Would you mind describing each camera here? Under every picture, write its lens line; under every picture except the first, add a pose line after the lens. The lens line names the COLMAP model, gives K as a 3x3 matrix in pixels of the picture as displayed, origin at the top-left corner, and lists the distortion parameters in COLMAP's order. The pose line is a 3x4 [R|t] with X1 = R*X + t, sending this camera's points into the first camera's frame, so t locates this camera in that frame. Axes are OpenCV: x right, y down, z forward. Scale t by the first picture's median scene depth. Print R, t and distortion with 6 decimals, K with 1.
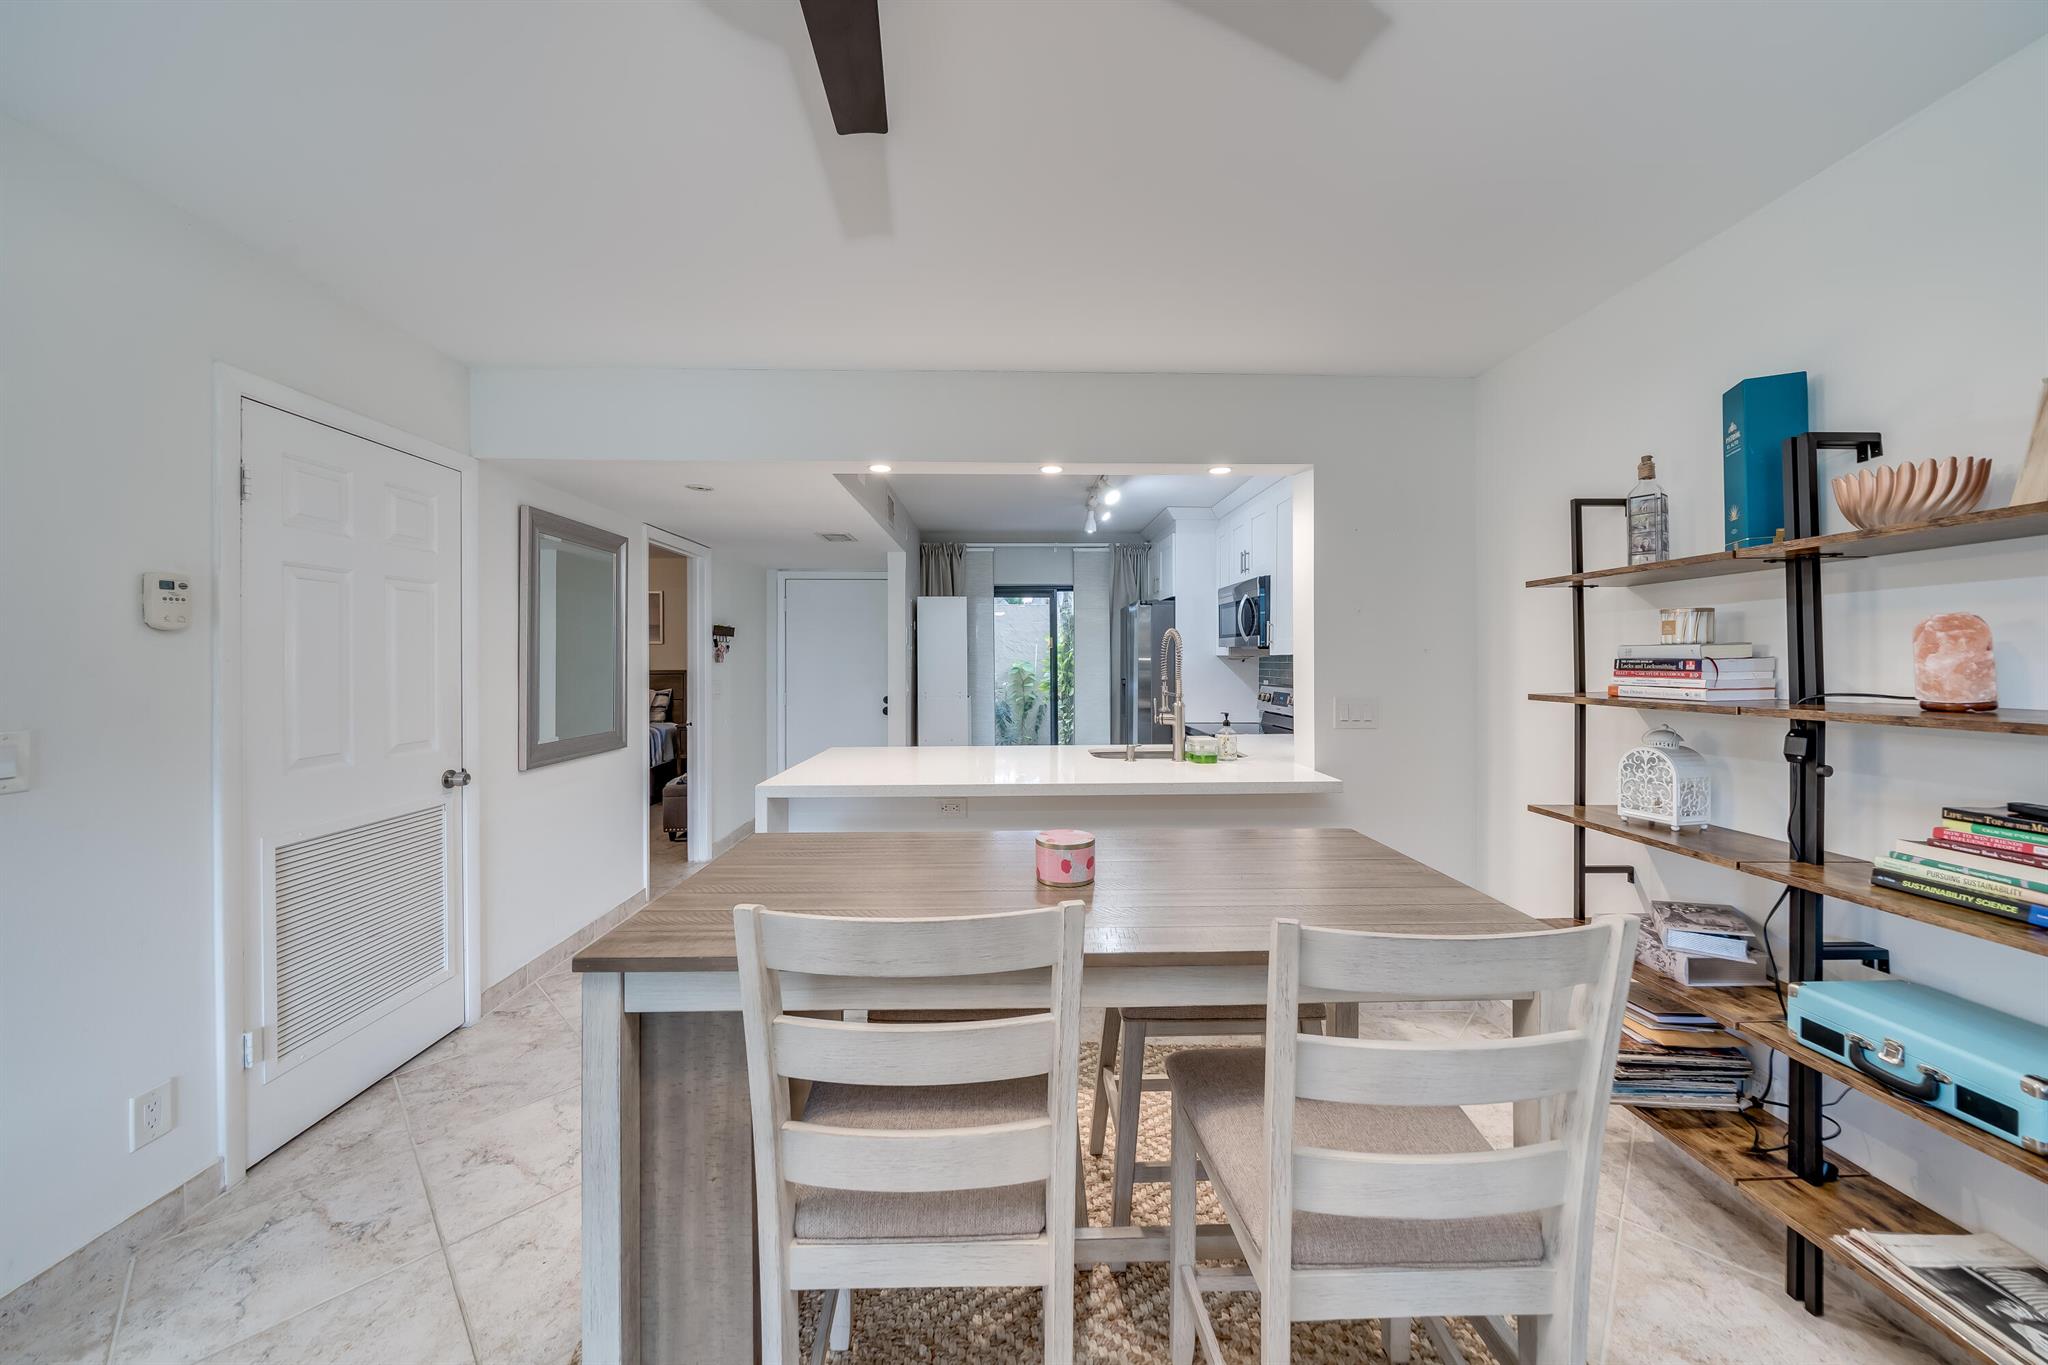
lens RADIAL K [[707.2, 0, 1021.6], [0, 707.2, 659.5], [0, 0, 1]] dist [-0.003079, -0.000234]
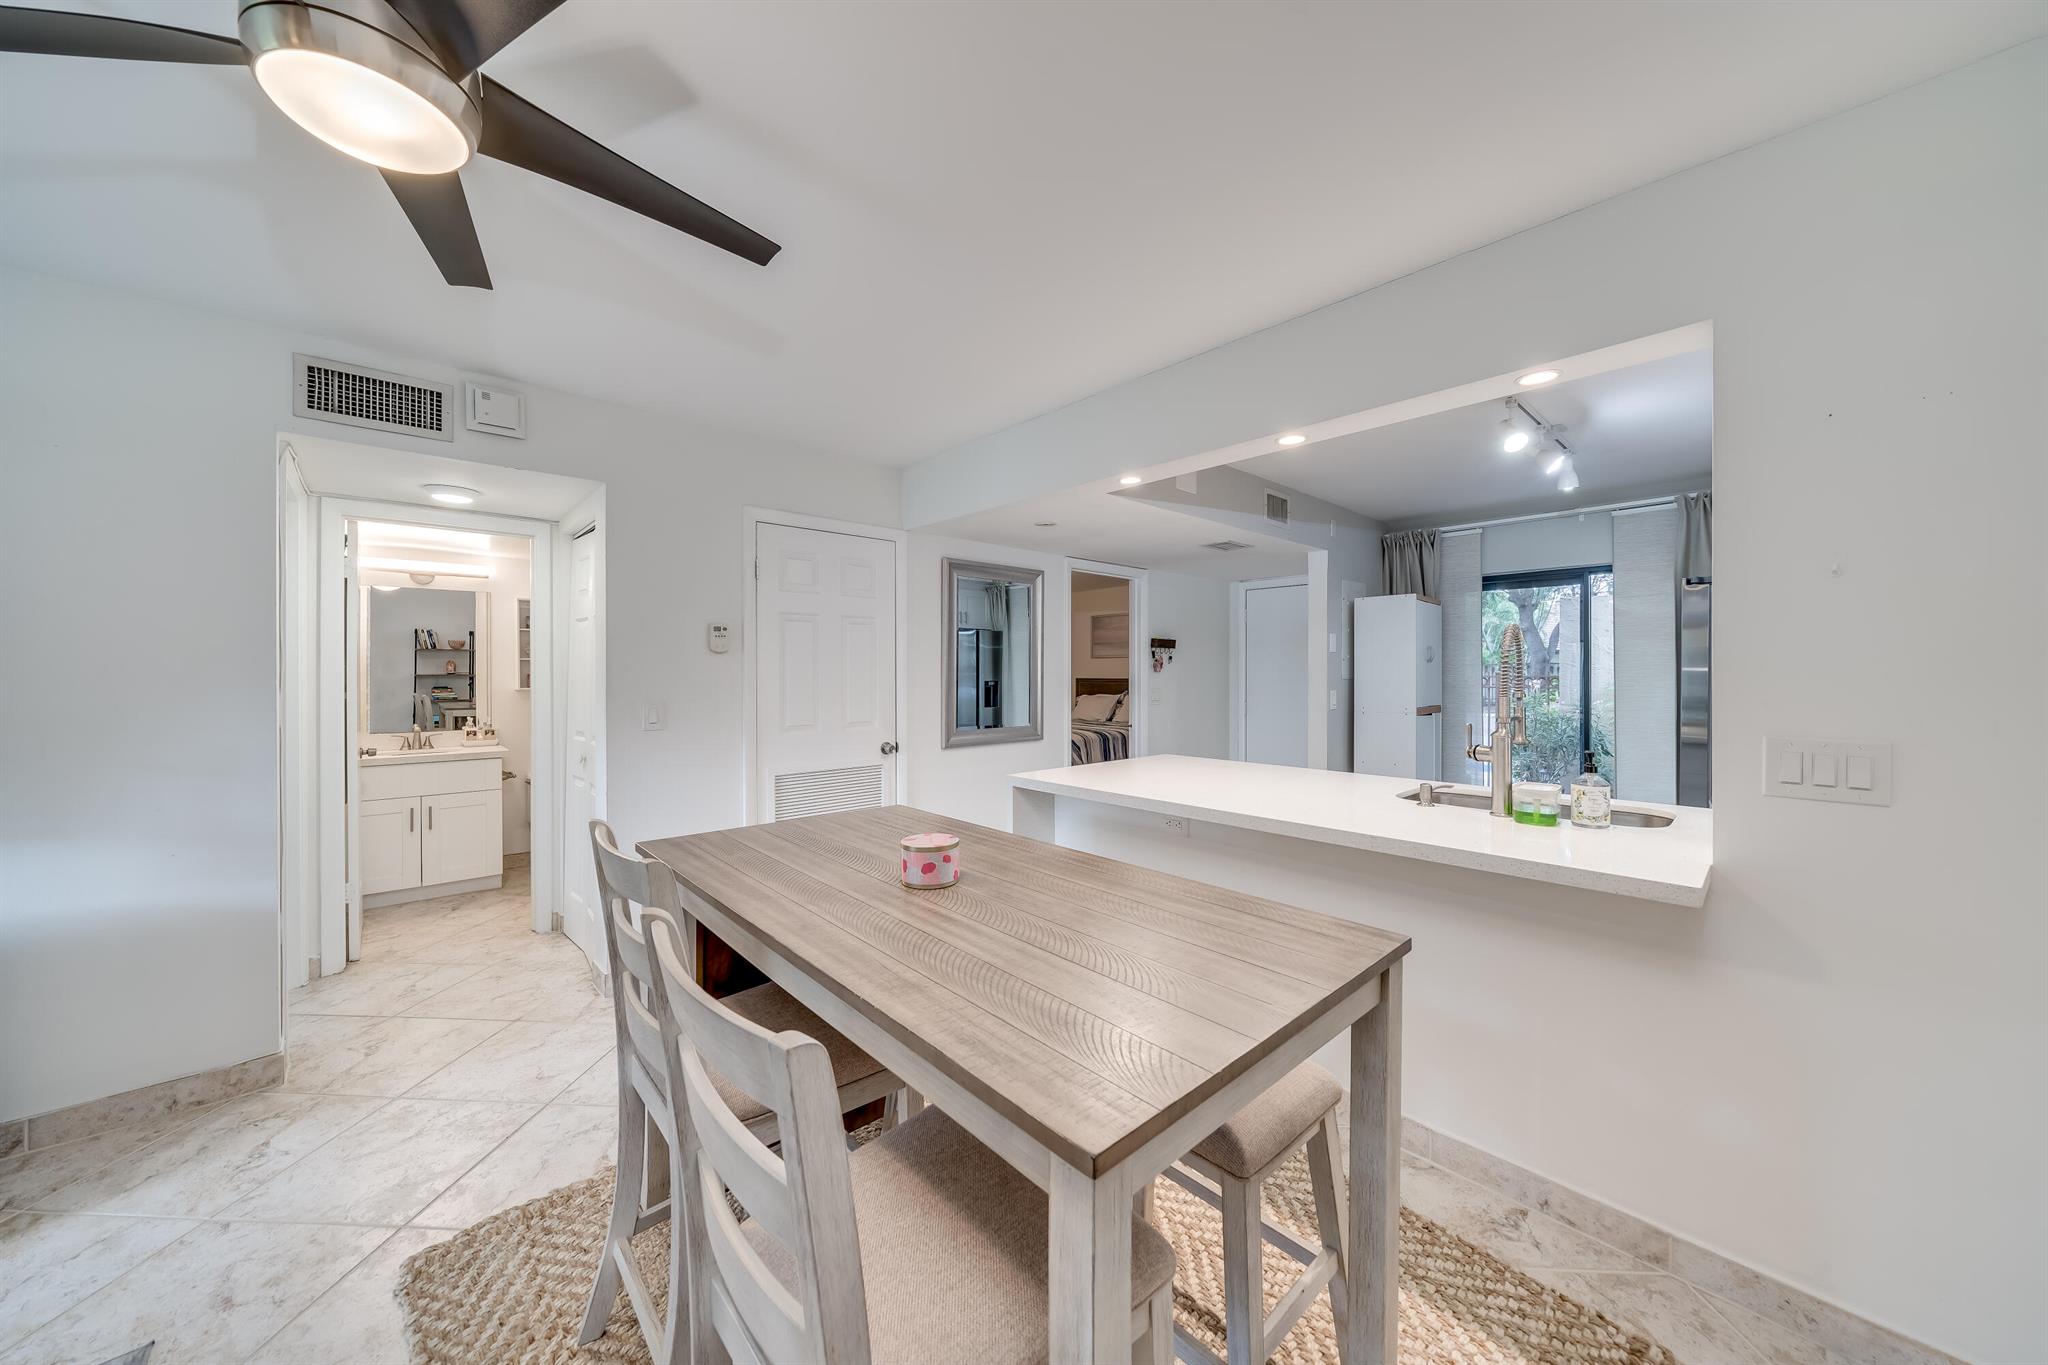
lens RADIAL K [[707.2, 0, 1034.3], [0, 707.2, 676.2], [0, 0, 1]] dist [-0.003079, -0.000234]
pose [[0.665256, 0.007042, -0.746582, 0.630401], [-0.001258, 0.999965, 0.008311, 0.004325], [0.746614, -0.004590, 0.665242, 0.293914]]
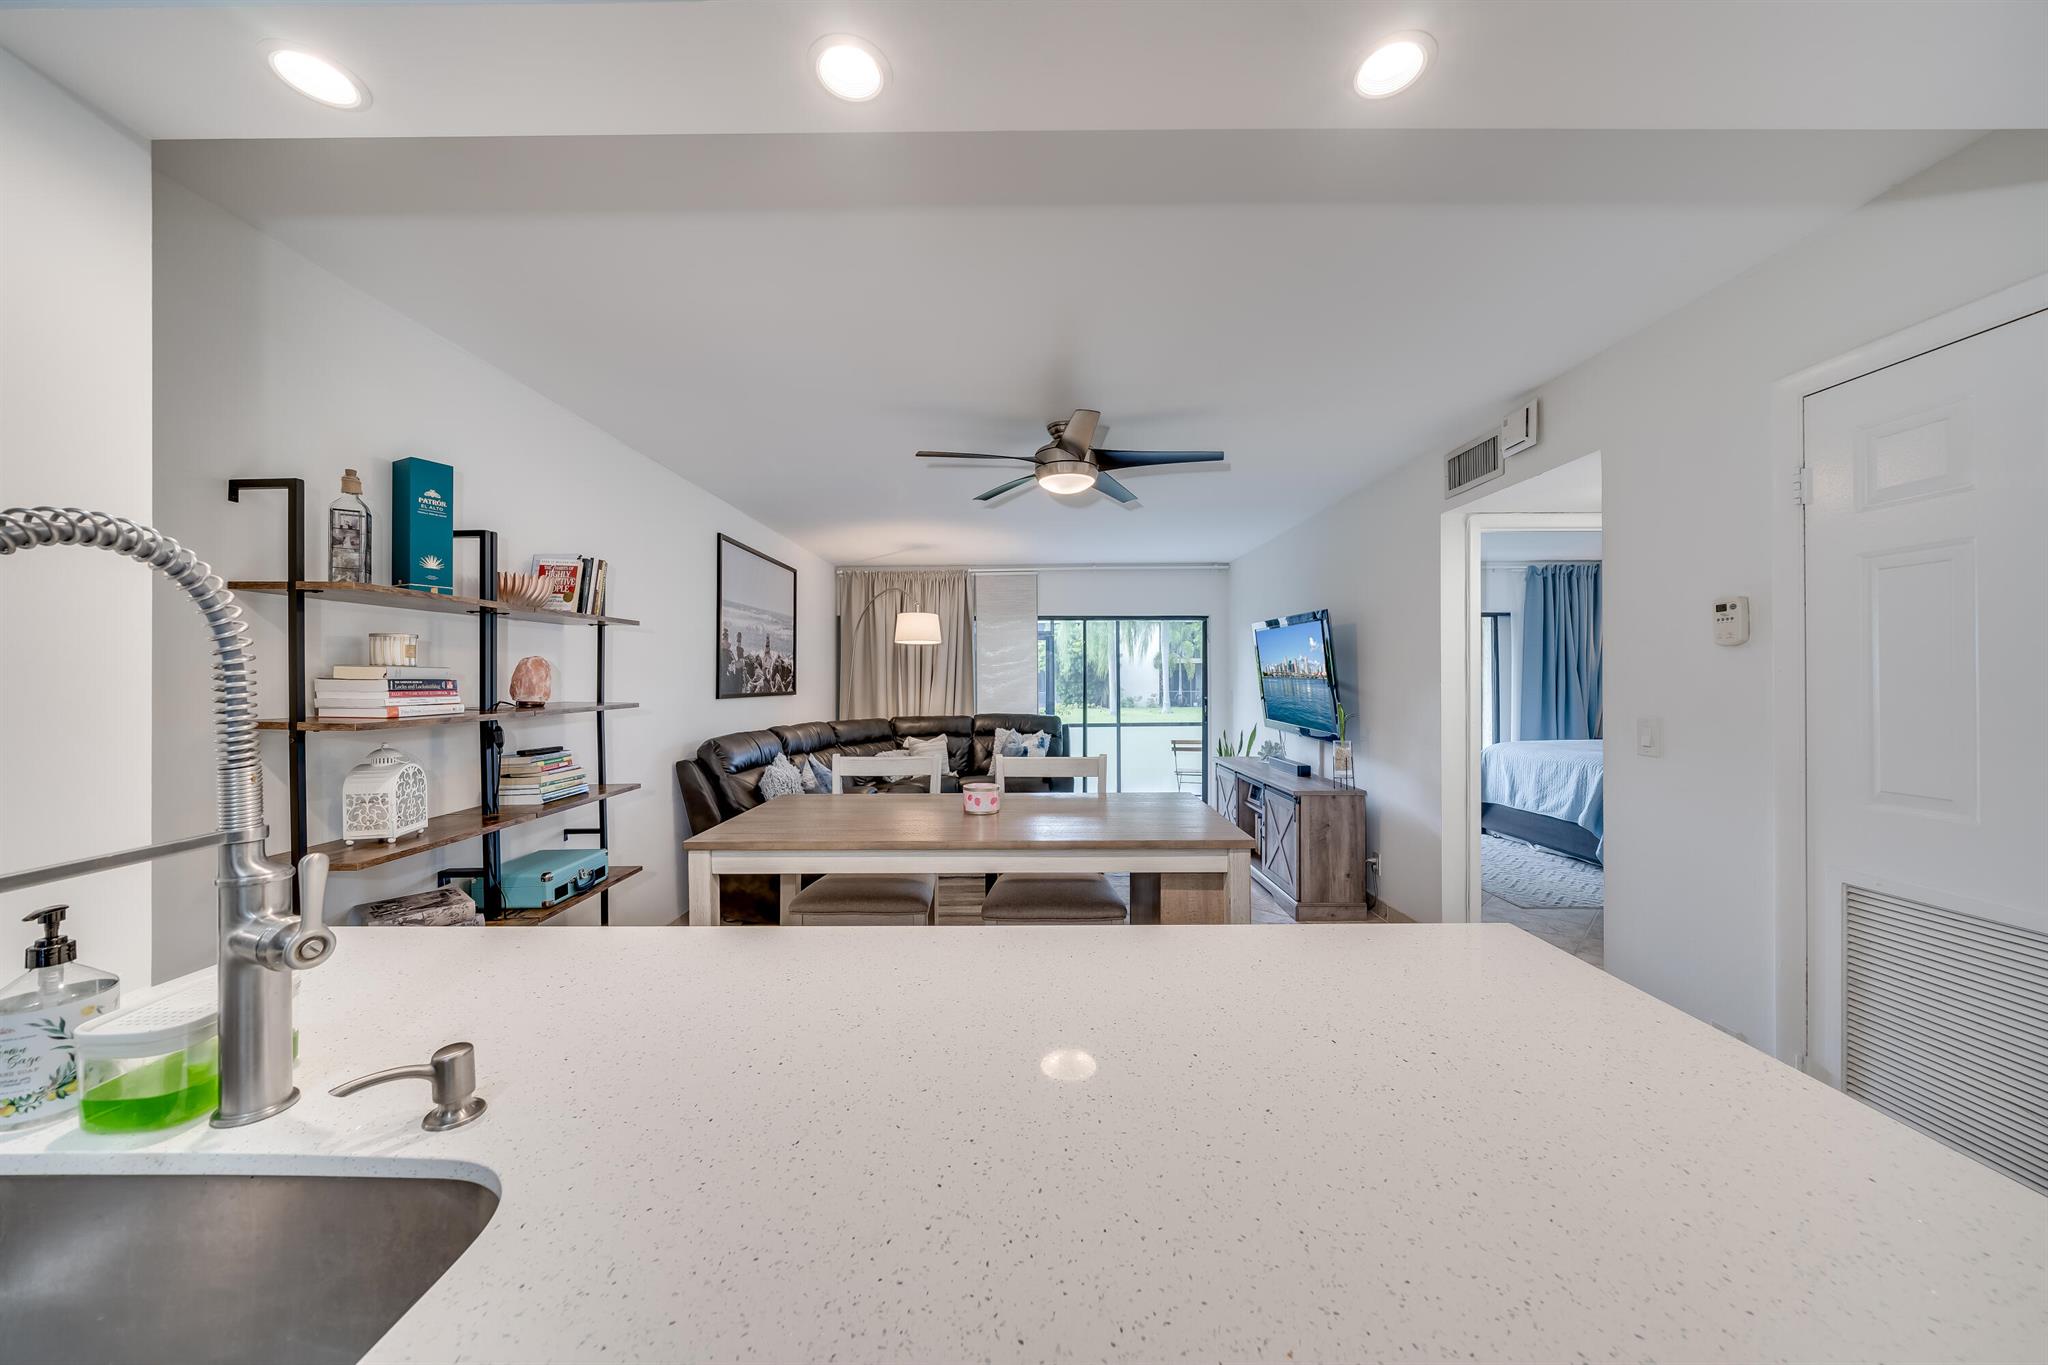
lens RADIAL K [[707.2, 0, 1022.0], [0, 707.2, 677.9], [0, 0, 1]] dist [-0.003079, -0.000234]
pose [[-0.999573, 0.006829, 0.028409, -0.052297], [0.006835, 0.999977, 0.000126, 0.002365], [-0.028408, 0.000320, -0.999596, 1.779422]]
